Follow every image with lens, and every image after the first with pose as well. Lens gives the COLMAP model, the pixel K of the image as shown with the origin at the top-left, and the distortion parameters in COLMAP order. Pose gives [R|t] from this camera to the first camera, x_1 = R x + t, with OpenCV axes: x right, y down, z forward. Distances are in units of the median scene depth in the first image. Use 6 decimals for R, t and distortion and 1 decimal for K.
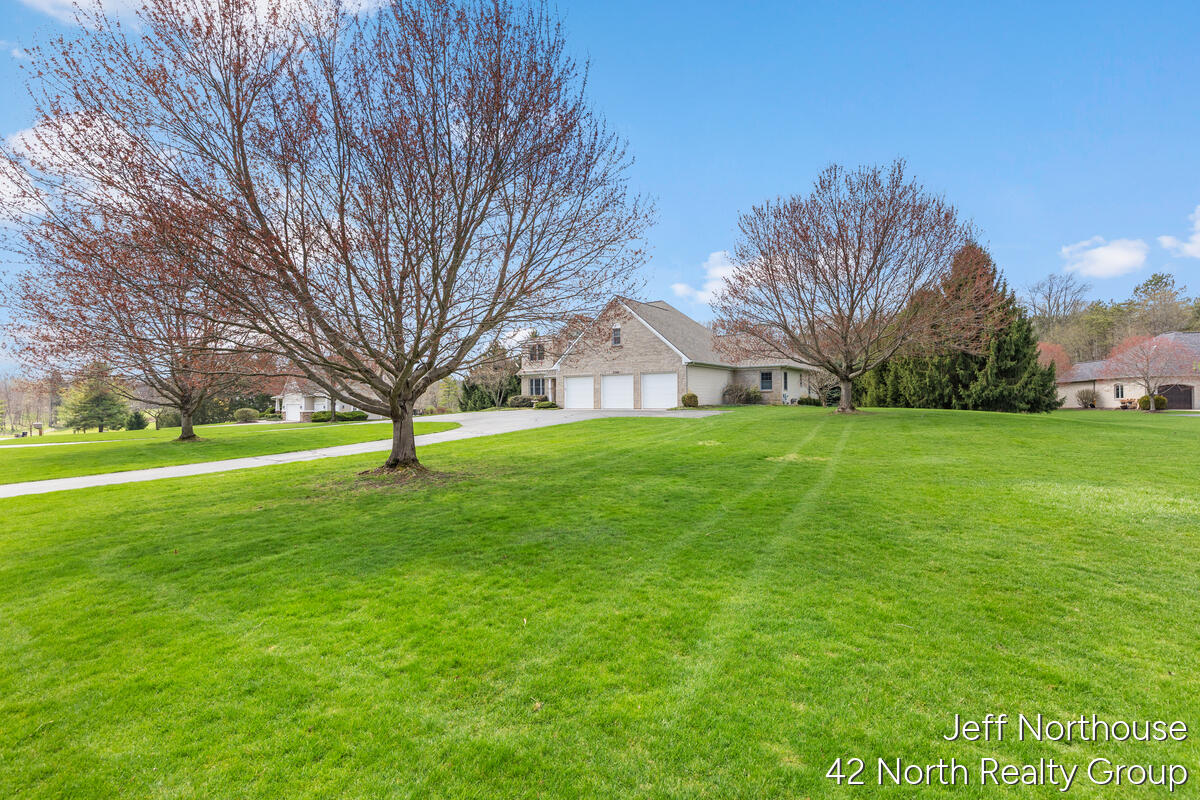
lens RADIAL K [[577.0, 0, 600.0], [0, 577.0, 400.0], [0, 0, 1]] dist [0.000791, -0.000055]
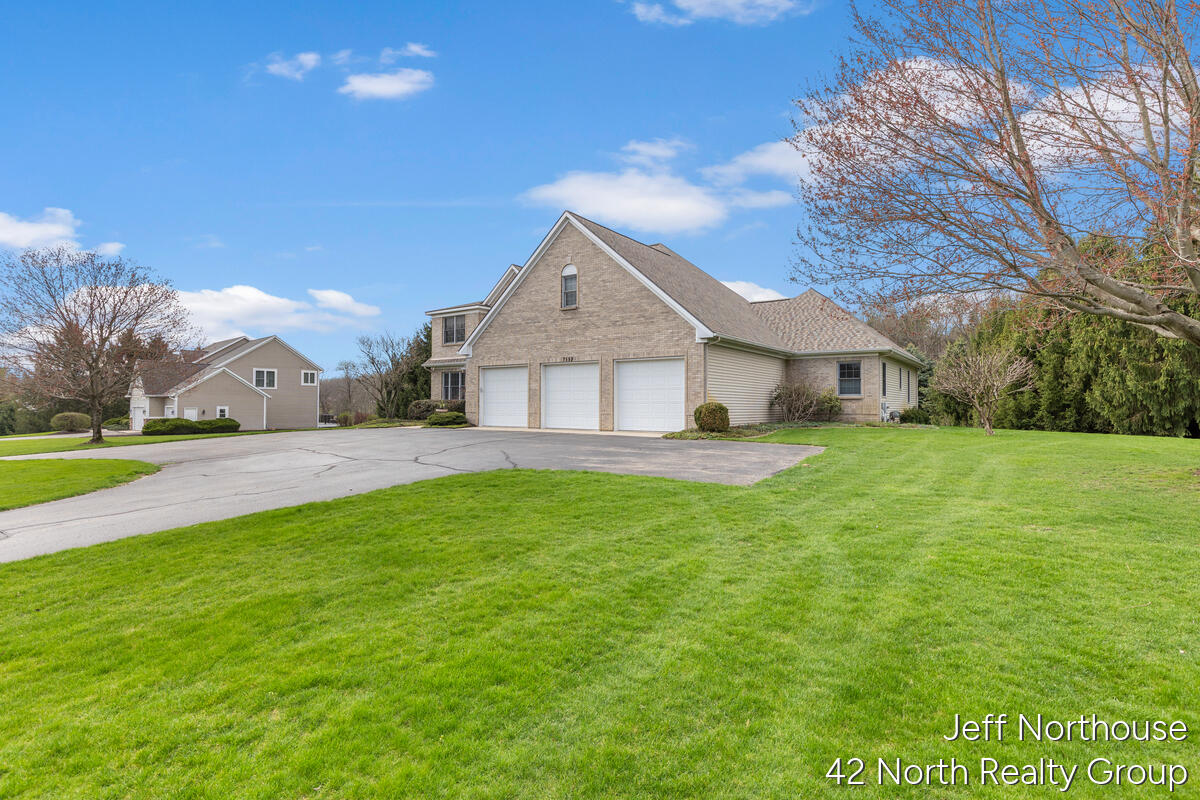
lens RADIAL K [[601.4, 0, 600.0], [0, 601.4, 400.0], [0, 0, 1]] dist [-0.001154, -0.000112]
pose [[0.999945, 0.009544, -0.004456, 0.058589], [-0.009552, 0.999953, -0.001863, -0.010201], [0.004438, 0.001905, 0.999988, 0.446619]]
